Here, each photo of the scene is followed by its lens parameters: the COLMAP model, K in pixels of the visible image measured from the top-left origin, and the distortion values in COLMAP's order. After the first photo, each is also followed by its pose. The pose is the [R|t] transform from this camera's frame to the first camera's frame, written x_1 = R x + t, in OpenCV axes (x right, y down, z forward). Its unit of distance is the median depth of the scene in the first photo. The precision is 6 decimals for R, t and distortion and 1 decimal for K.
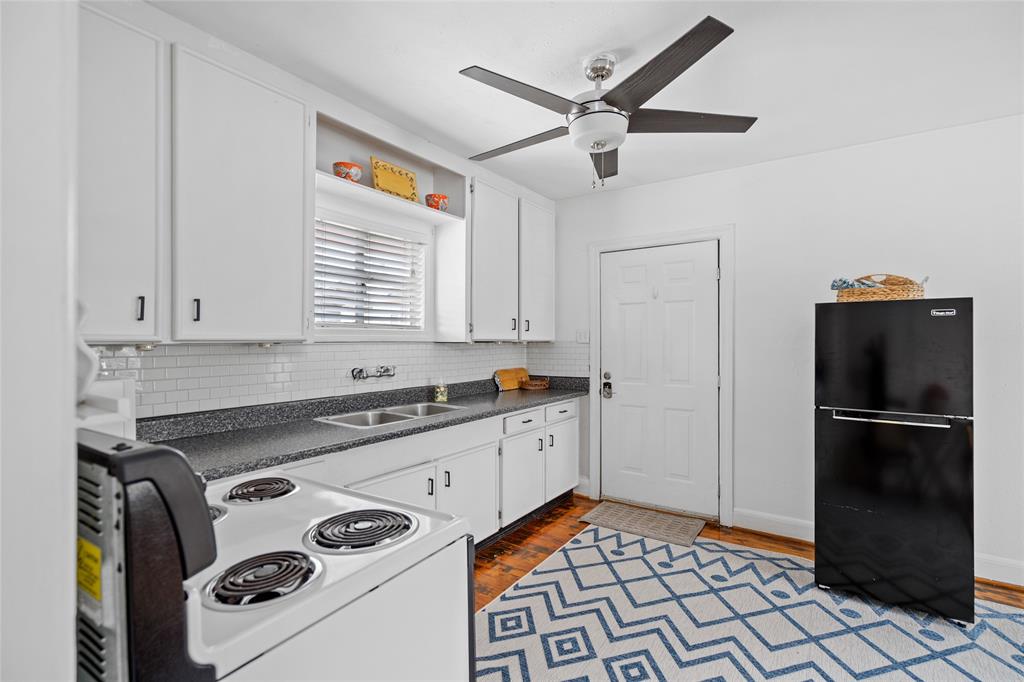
lens RADIAL K [[469.3, 0, 512.0], [0, 469.3, 341.0], [0, 0, 1]] dist [-0.001566, 0.000133]
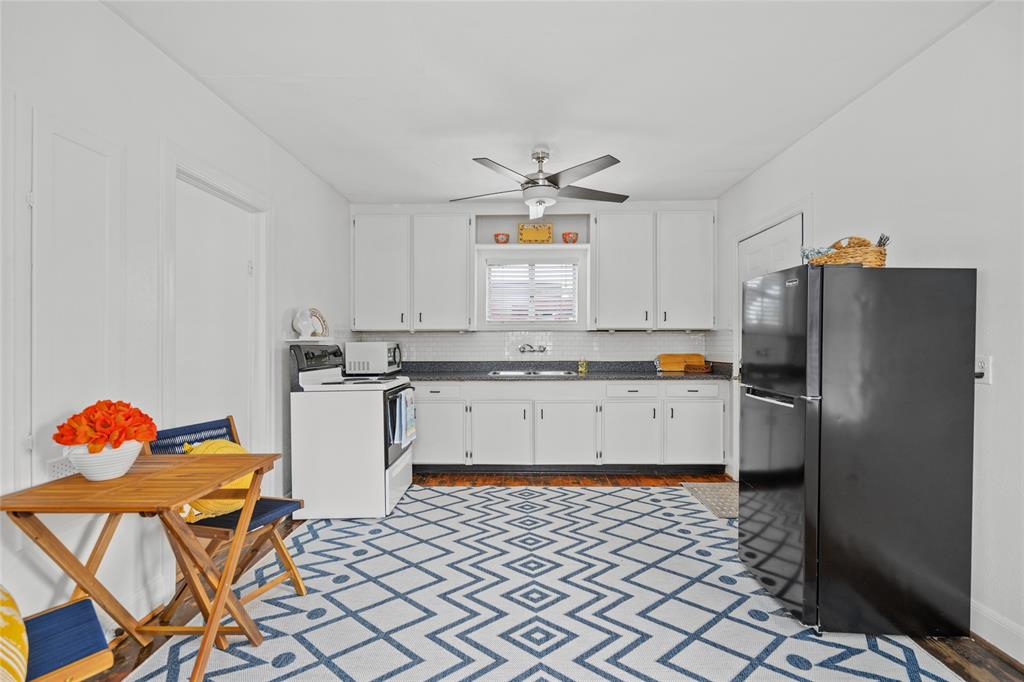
lens RADIAL K [[467.4, 0, 509.6], [0, 467.4, 344.3], [0, 0, 1]] dist [0.000109, 0.000669]
pose [[0.546290, 0.003067, -0.837590, 0.981856], [0.001613, 0.999988, 0.004714, 0.038702], [0.837594, -0.003926, 0.546278, 0.022244]]
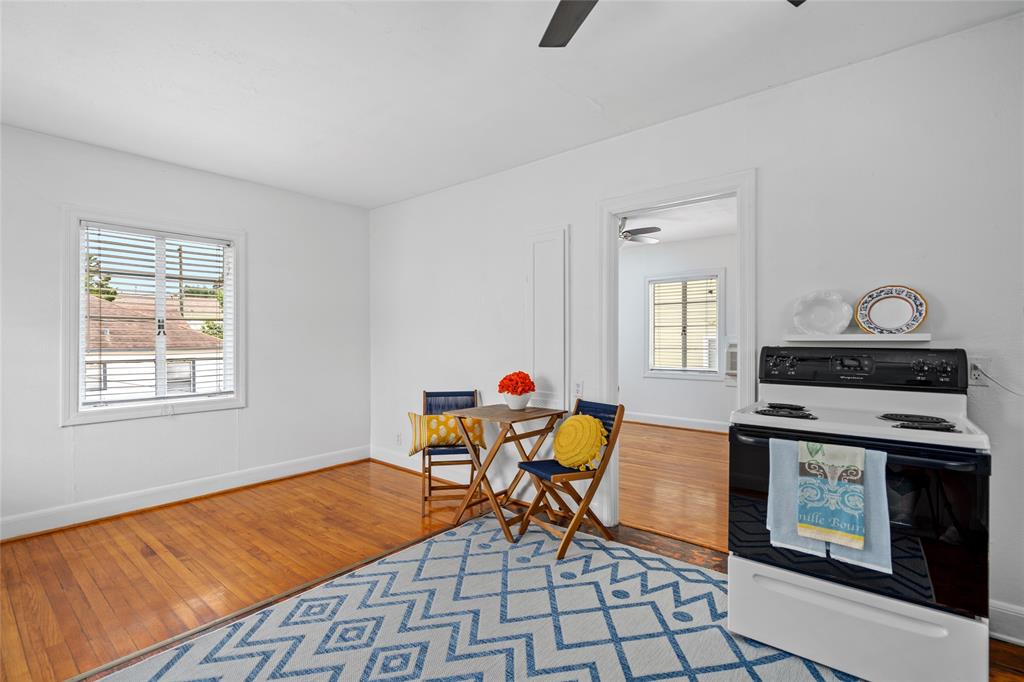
lens RADIAL K [[476.0, 0, 512.0], [0, 476.0, 341.0], [0, 0, 1]] dist [-0.001239, 0.000284]
pose [[-0.995613, 0.001543, 0.093549, 0.200615], [0.001720, 0.999997, 0.001820, 0.032518], [-0.093546, 0.001973, -0.995613, 1.019243]]
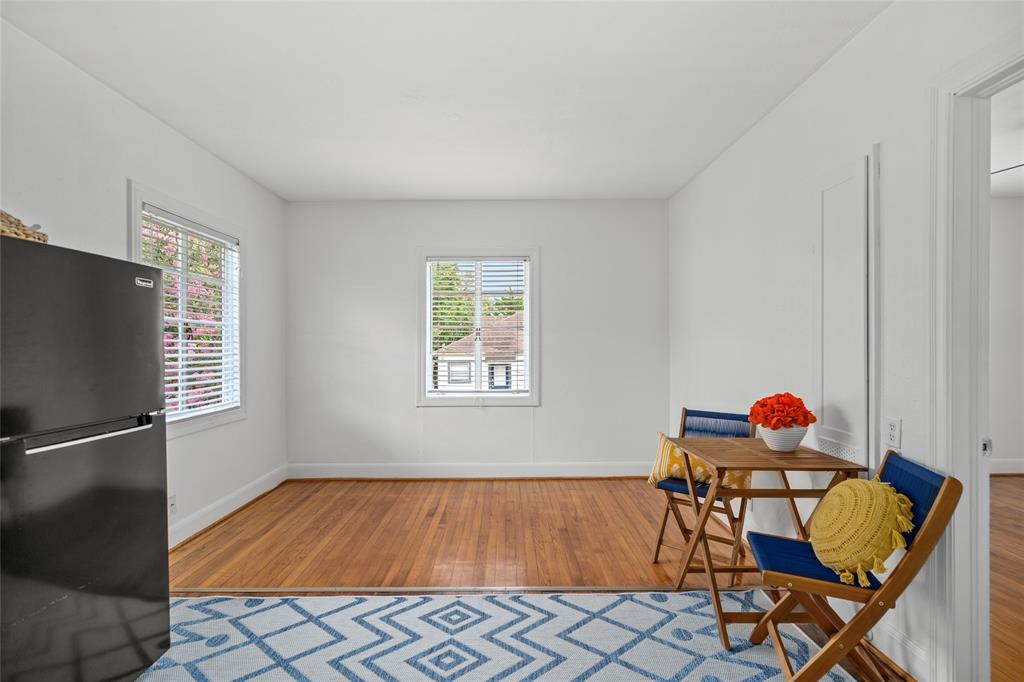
lens RADIAL K [[467.4, 0, 509.6], [0, 467.4, 344.3], [0, 0, 1]] dist [0.000109, 0.000669]
pose [[-0.570655, 0.001429, 0.821189, -0.054634], [0.001311, 0.999999, -0.000829, 0.031108], [-0.821189, 0.000603, -0.570656, 0.669778]]
